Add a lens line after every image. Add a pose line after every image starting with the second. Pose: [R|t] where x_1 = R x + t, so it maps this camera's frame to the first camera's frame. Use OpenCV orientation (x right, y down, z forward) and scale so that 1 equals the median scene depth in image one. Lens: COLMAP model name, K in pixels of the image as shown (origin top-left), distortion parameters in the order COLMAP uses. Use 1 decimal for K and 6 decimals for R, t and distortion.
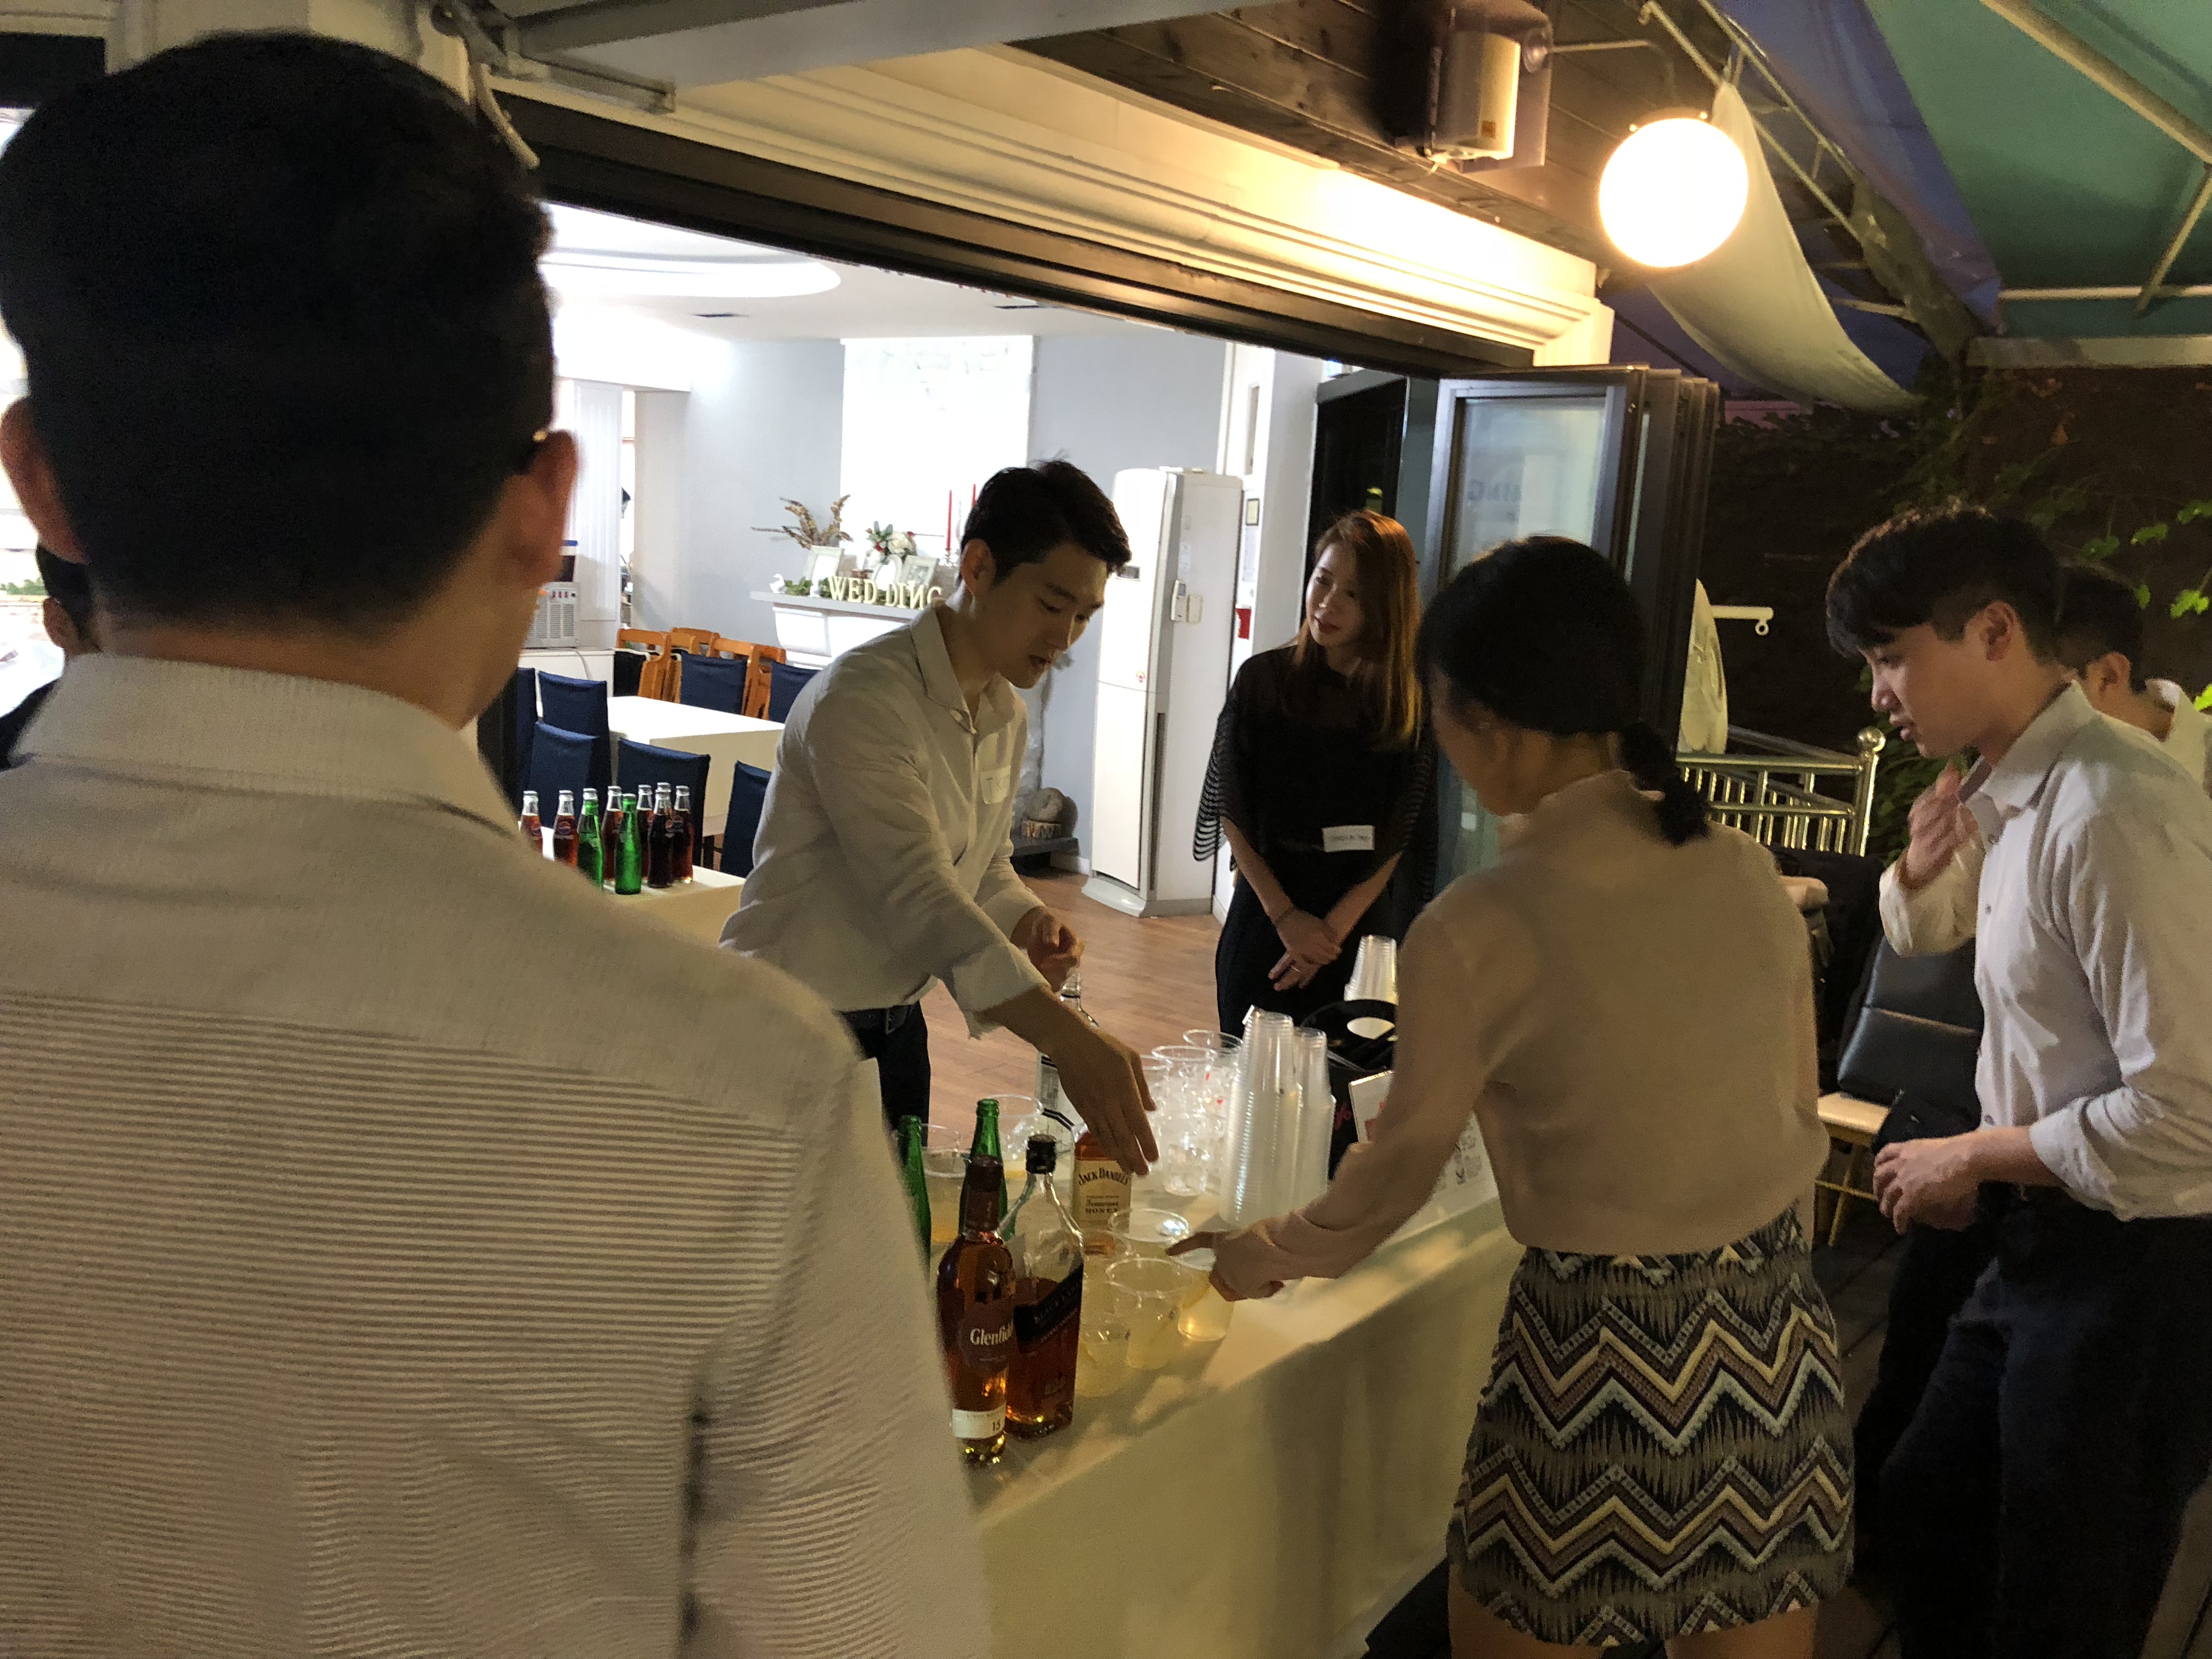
lens RADIAL K [[1780.3, 0, 1106.0], [0, 1780.3, 829.5], [0, 0, 1]] dist [0.002001, -0.001754]
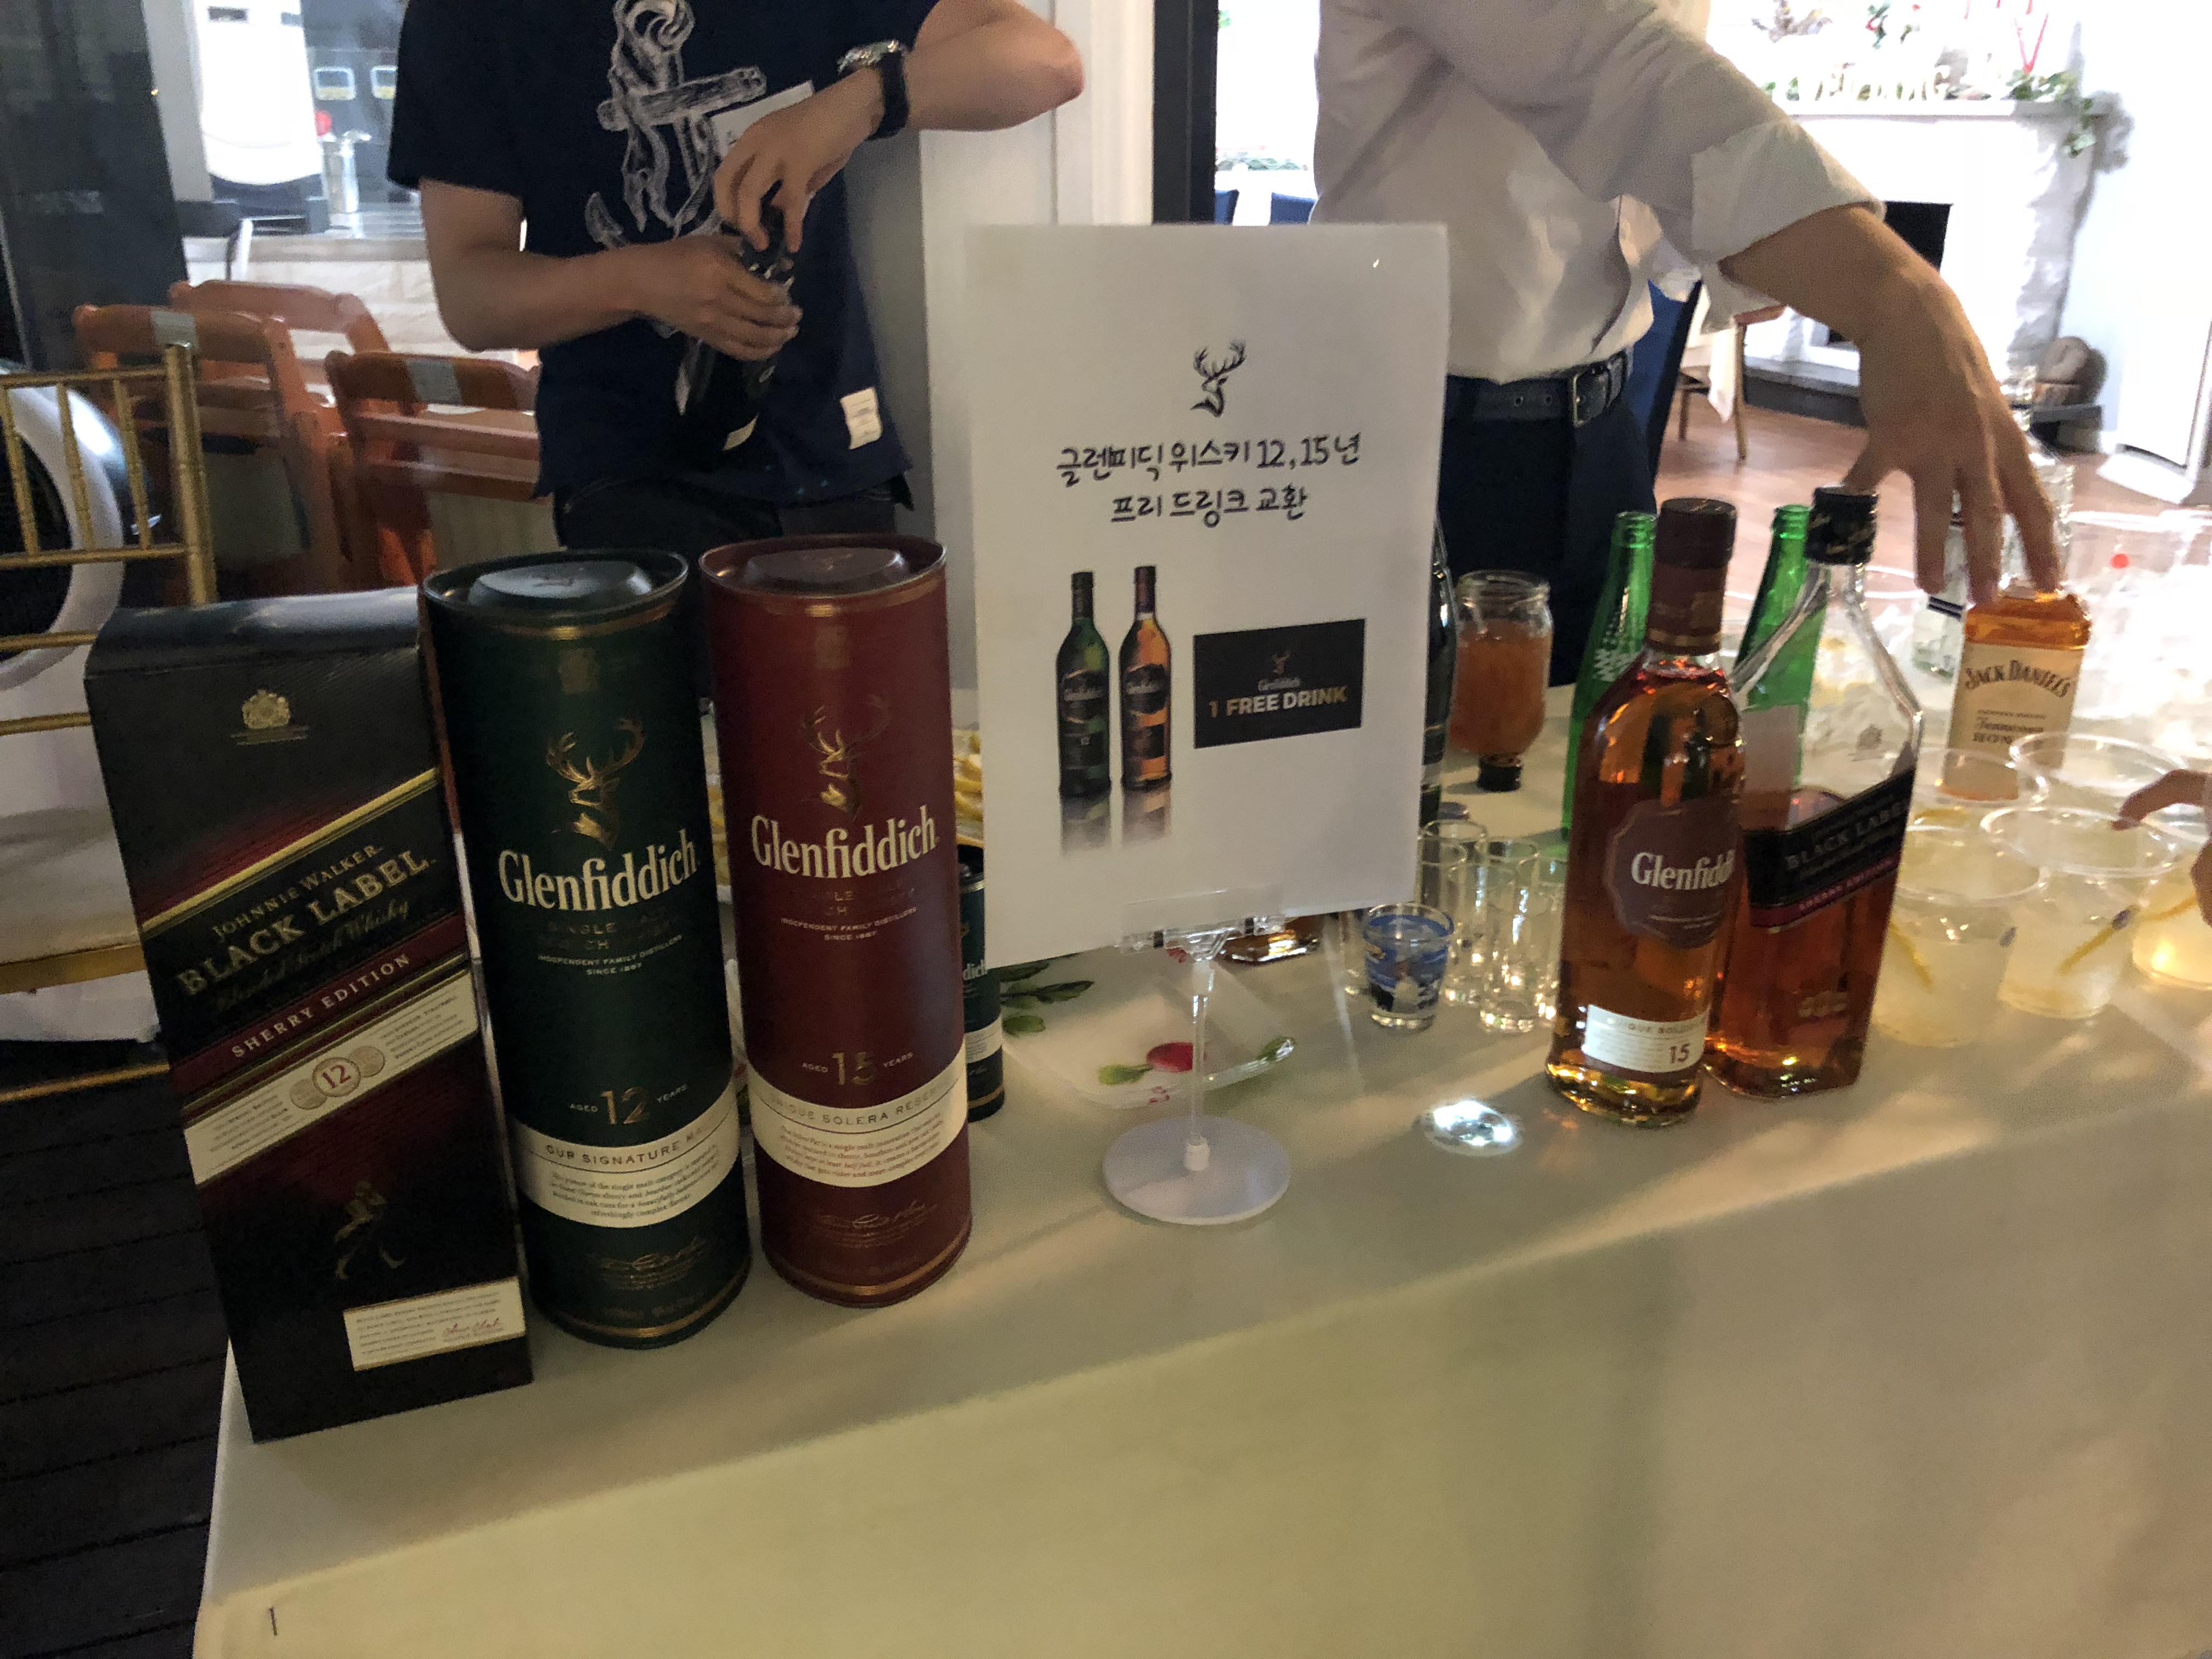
lens RADIAL K [[1780.3, 0, 1106.0], [0, 1780.3, 829.5], [0, 0, 1]] dist [0.002001, -0.001754]
pose [[0.866569, 0.129228, -0.482035, 0.007650], [-0.028058, 0.976980, 0.211475, 0.042103], [0.498267, -0.169733, 0.850247, 0.123788]]
